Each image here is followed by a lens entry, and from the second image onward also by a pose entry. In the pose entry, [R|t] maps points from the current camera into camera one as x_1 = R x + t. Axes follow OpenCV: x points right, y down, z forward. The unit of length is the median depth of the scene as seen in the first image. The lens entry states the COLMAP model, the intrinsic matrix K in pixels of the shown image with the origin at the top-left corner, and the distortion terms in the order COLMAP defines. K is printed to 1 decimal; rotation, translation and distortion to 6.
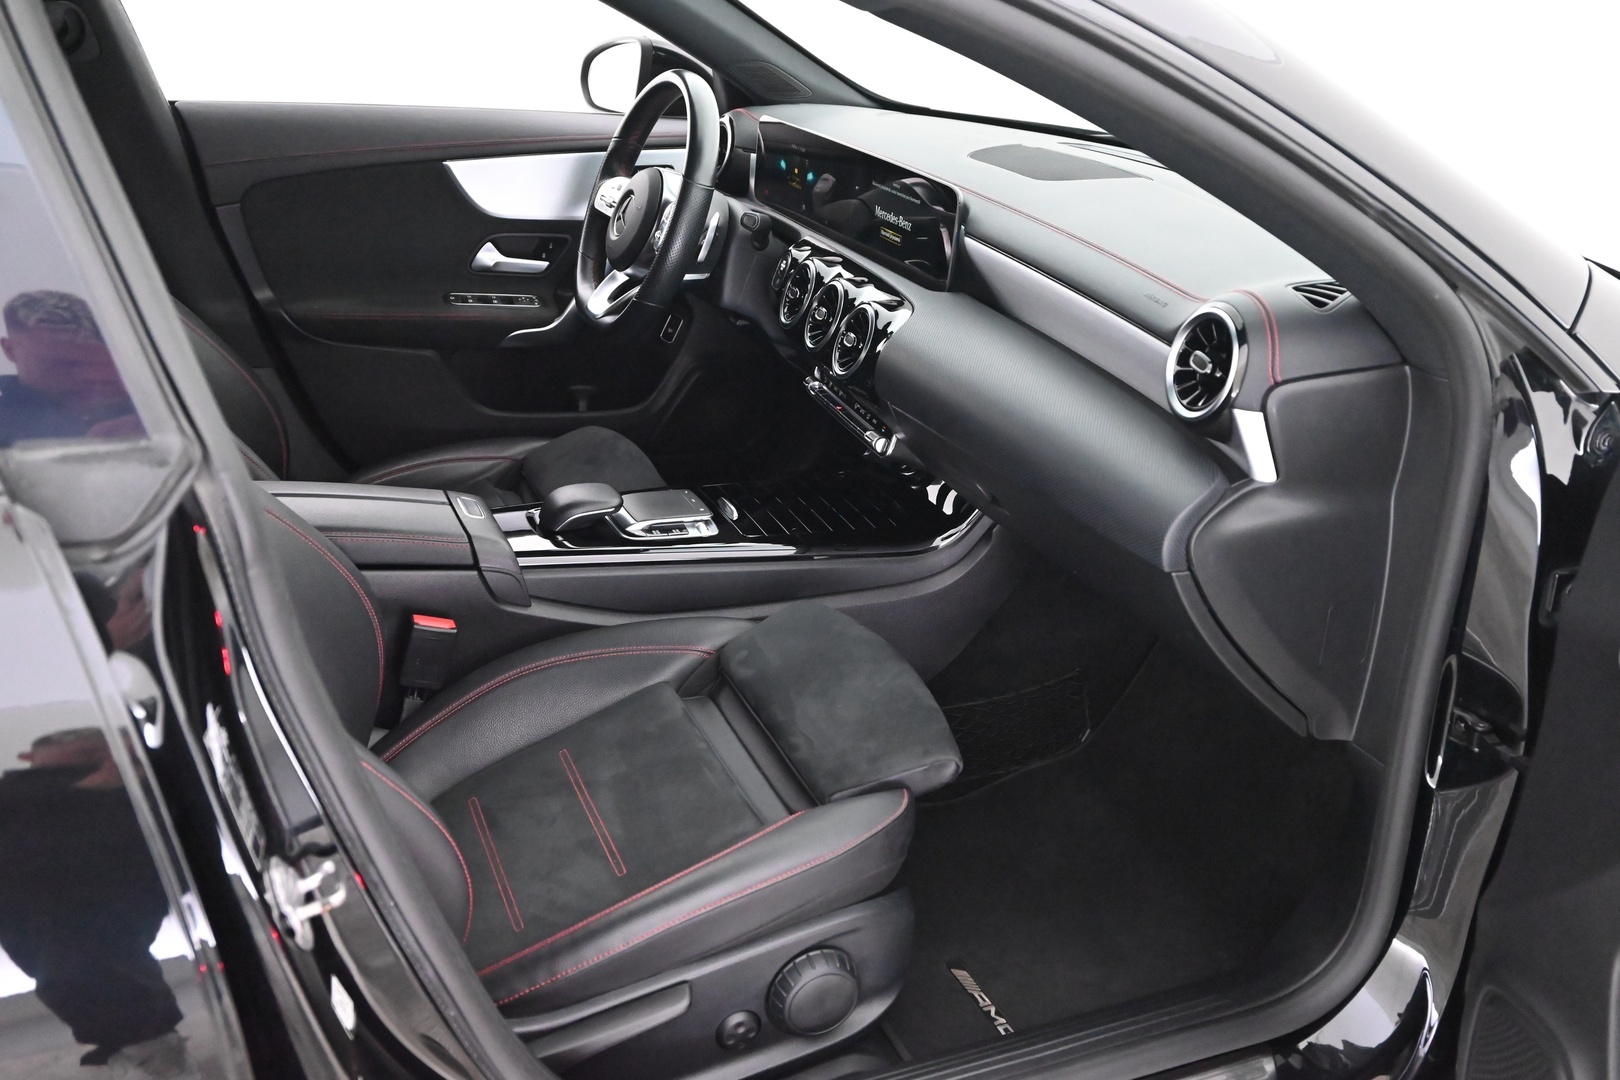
lens RADIAL K [[1487.2, 0, 810.0], [0, 1487.2, 540.0], [0, 0, 1]] dist [0.003301, 0.003645]
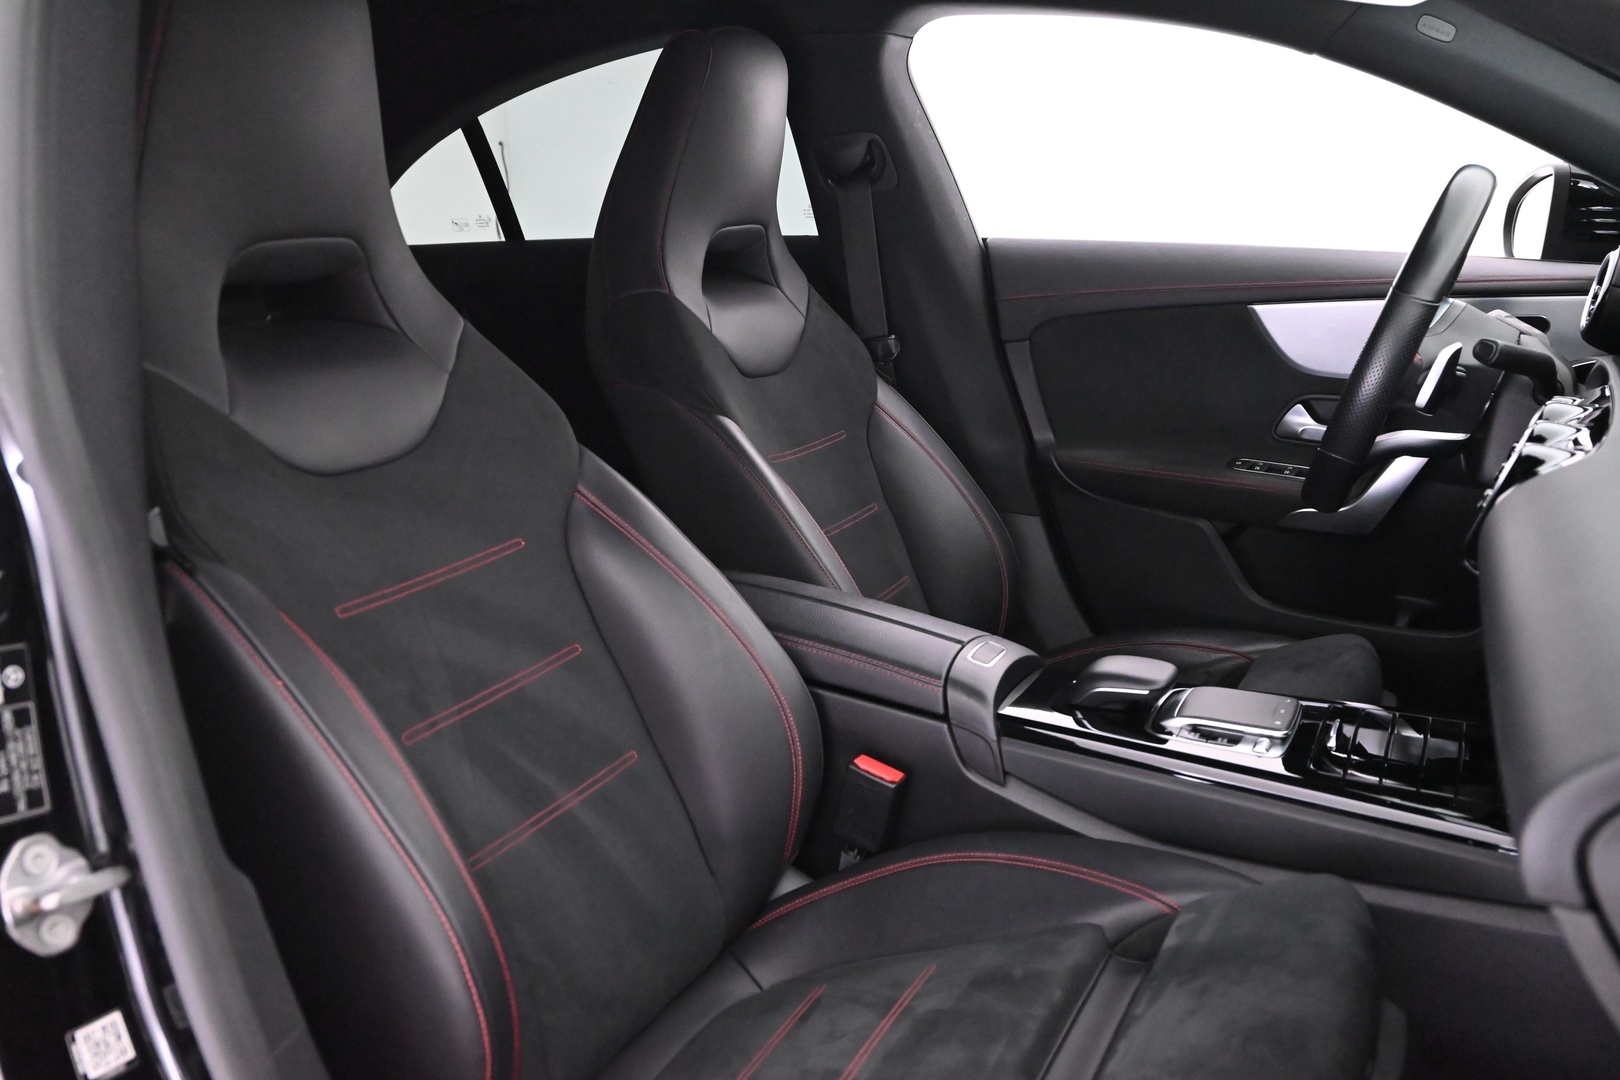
lens RADIAL K [[1487.2, 0, 810.0], [0, 1487.2, 540.0], [0, 0, 1]] dist [0.003301, 0.003645]
pose [[0.668369, 0.113007, -0.735196, 0.234096], [-0.242020, 0.967649, -0.071284, -0.000246], [0.703356, 0.225576, 0.674096, 0.275571]]
